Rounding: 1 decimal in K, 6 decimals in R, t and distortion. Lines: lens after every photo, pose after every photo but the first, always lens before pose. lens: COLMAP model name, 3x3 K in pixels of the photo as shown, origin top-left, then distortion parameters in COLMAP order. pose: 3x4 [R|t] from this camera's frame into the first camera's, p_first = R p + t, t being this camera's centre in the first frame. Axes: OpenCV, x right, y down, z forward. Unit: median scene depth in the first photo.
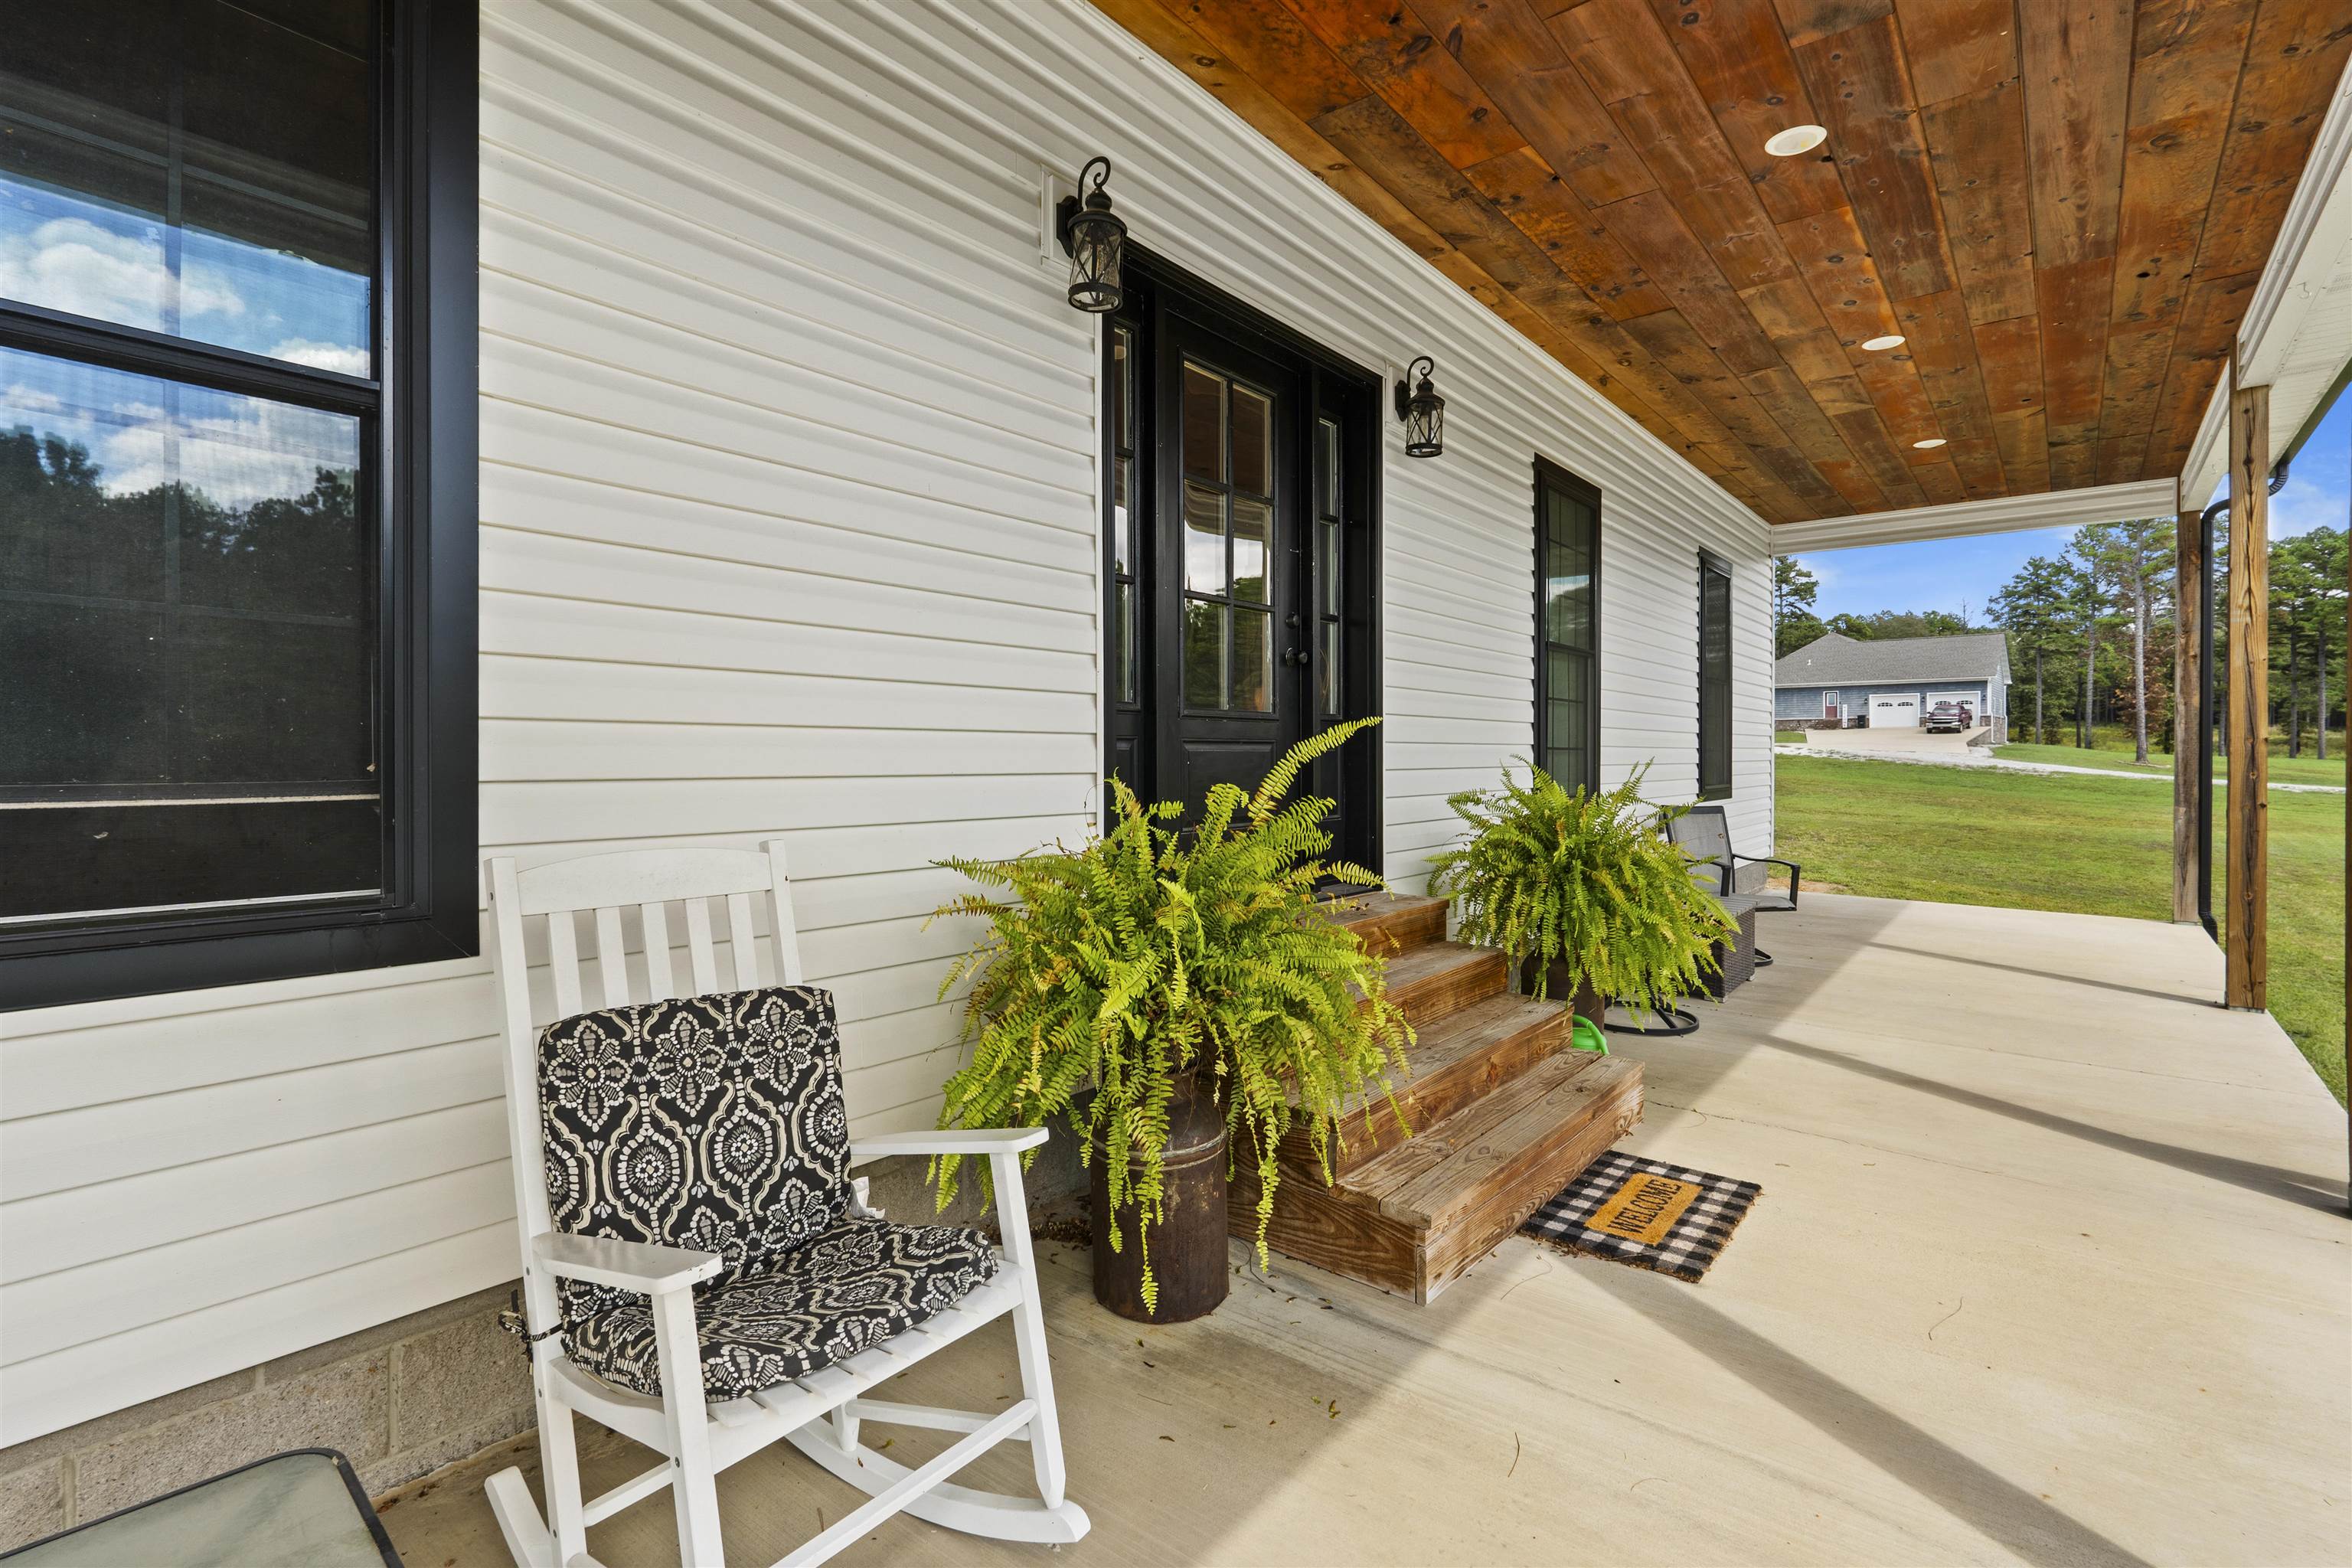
lens RADIAL K [[1105.2, 0, 1177.3], [0, 1105.2, 765.6], [0, 0, 1]] dist [-0.003310, -0.000468]
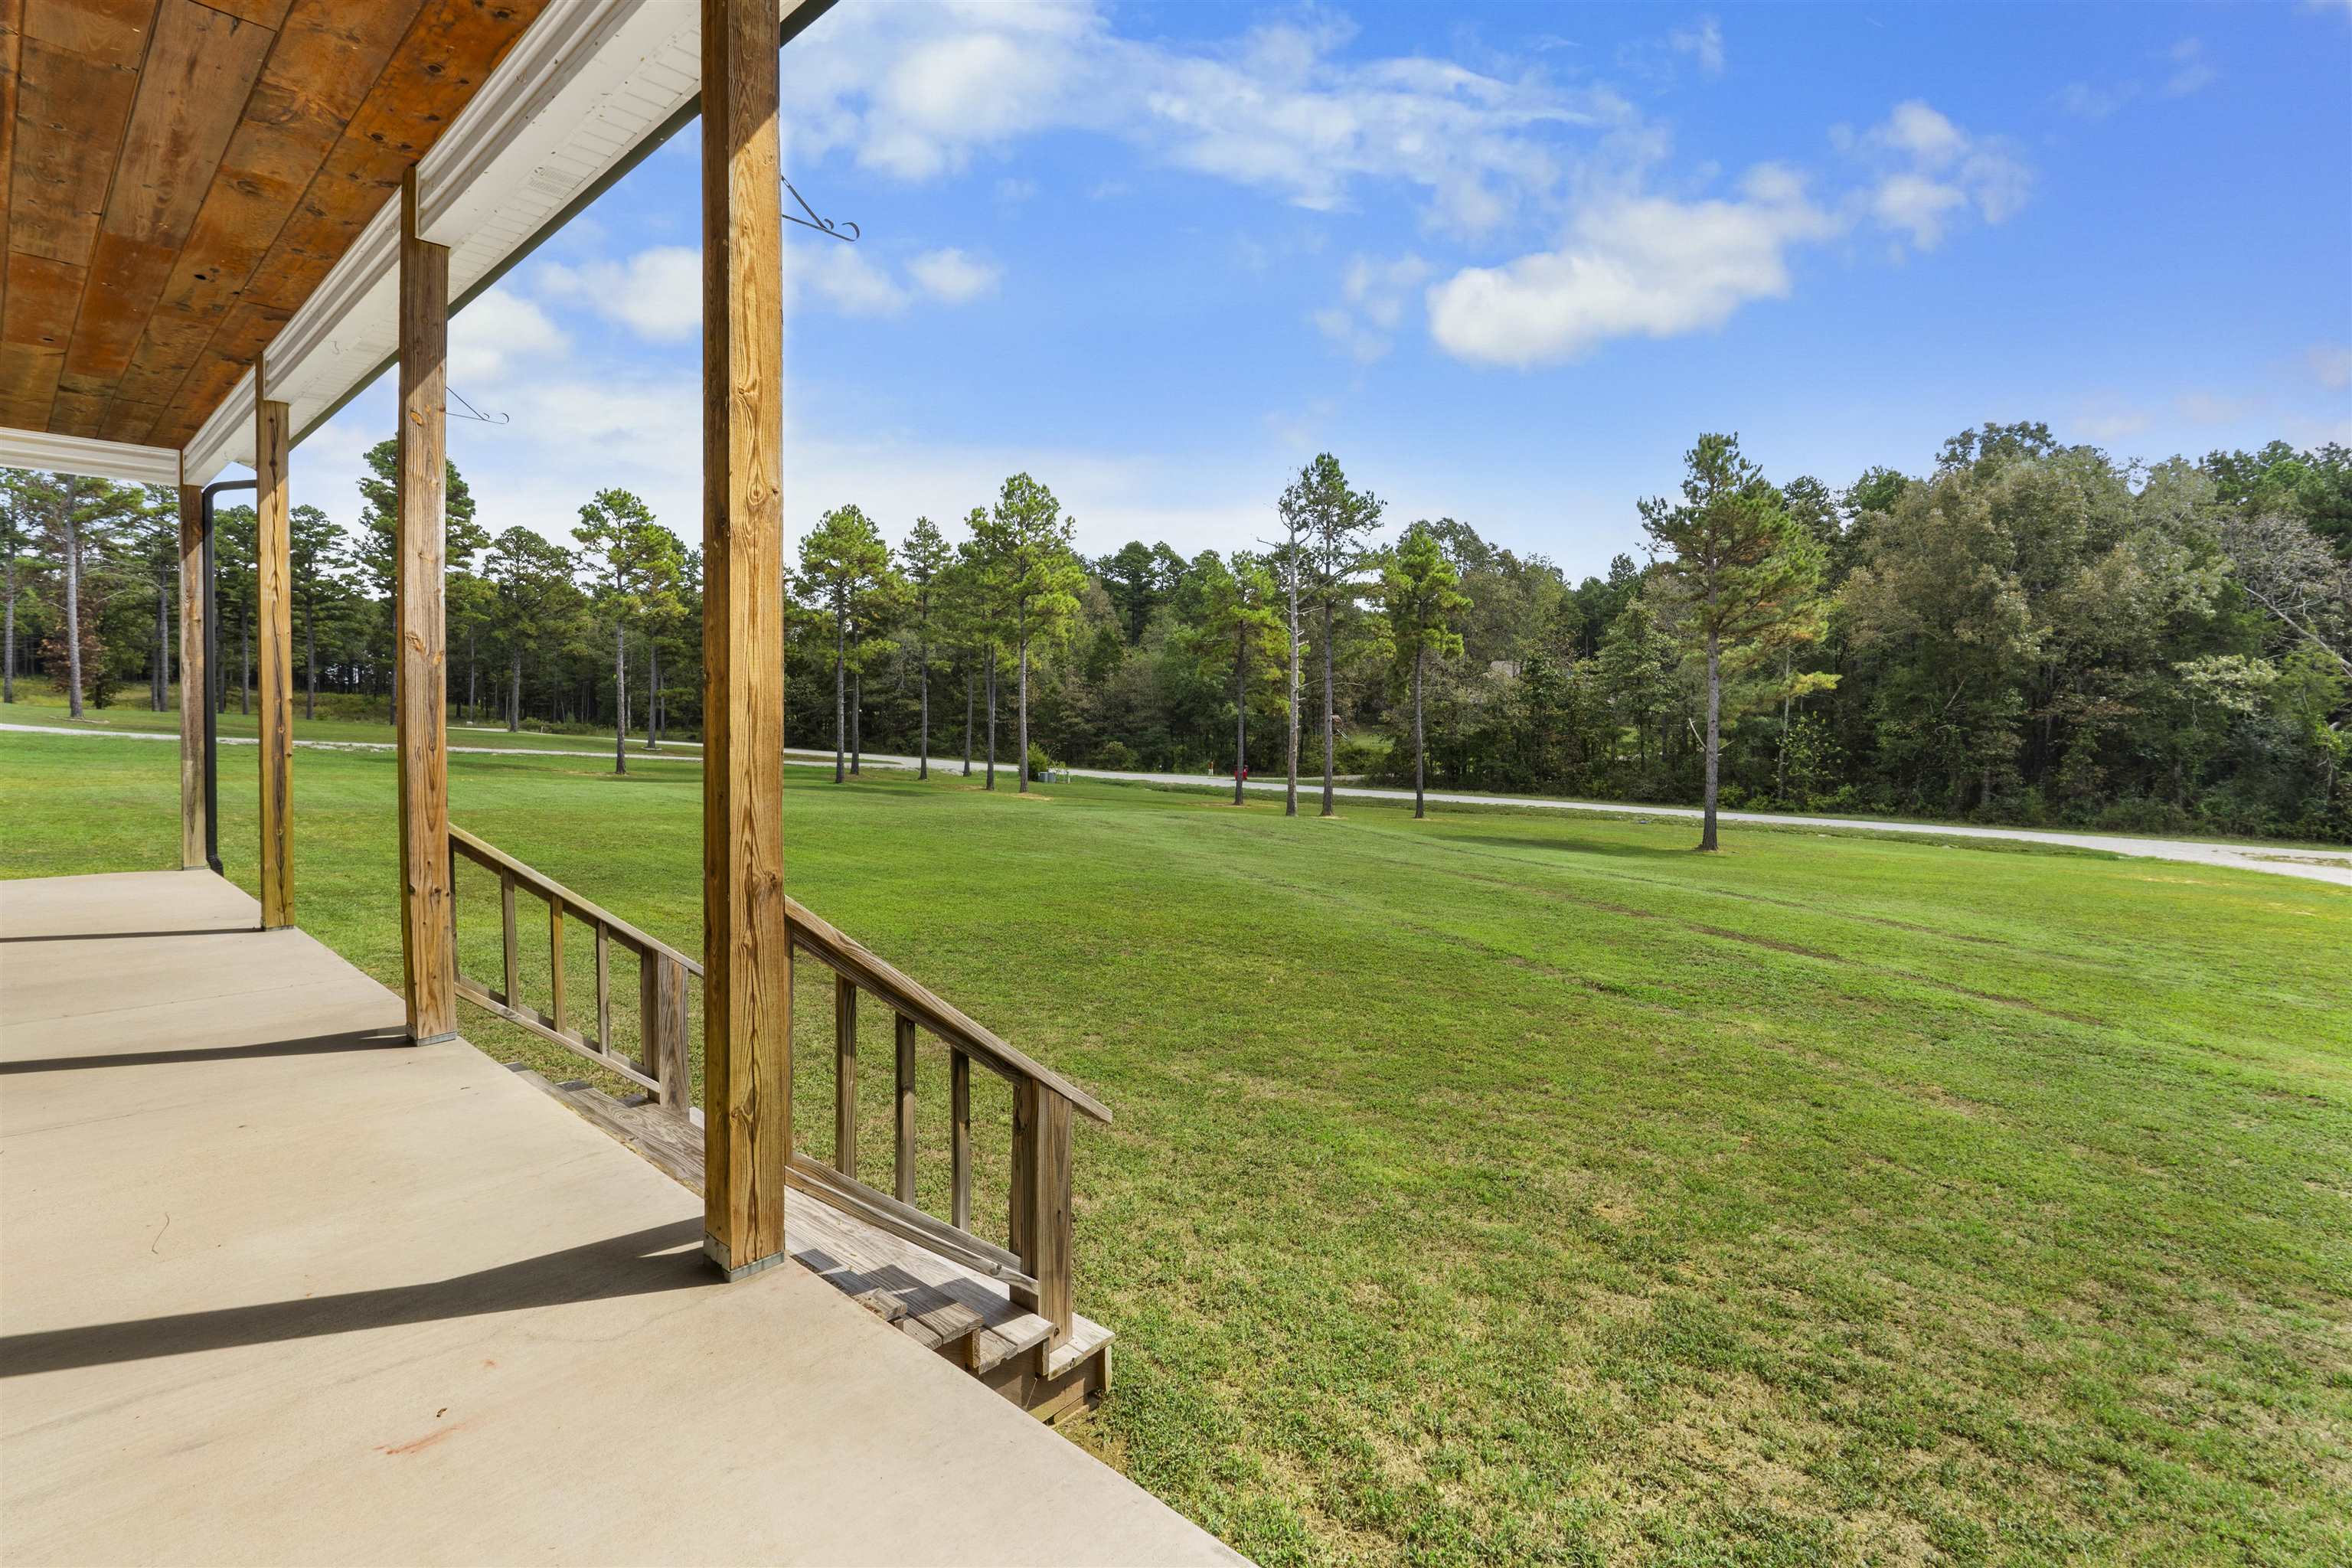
lens RADIAL K [[1088.3, 0, 1183.1], [0, 1088.3, 746.5], [0, 0, 1]] dist [-0.007000, 0.000776]
pose [[0.050701, -0.028638, 0.998303, -0.103943], [0.004809, 0.999584, 0.028430, -0.001468], [-0.998702, 0.003359, 0.050817, -0.021850]]
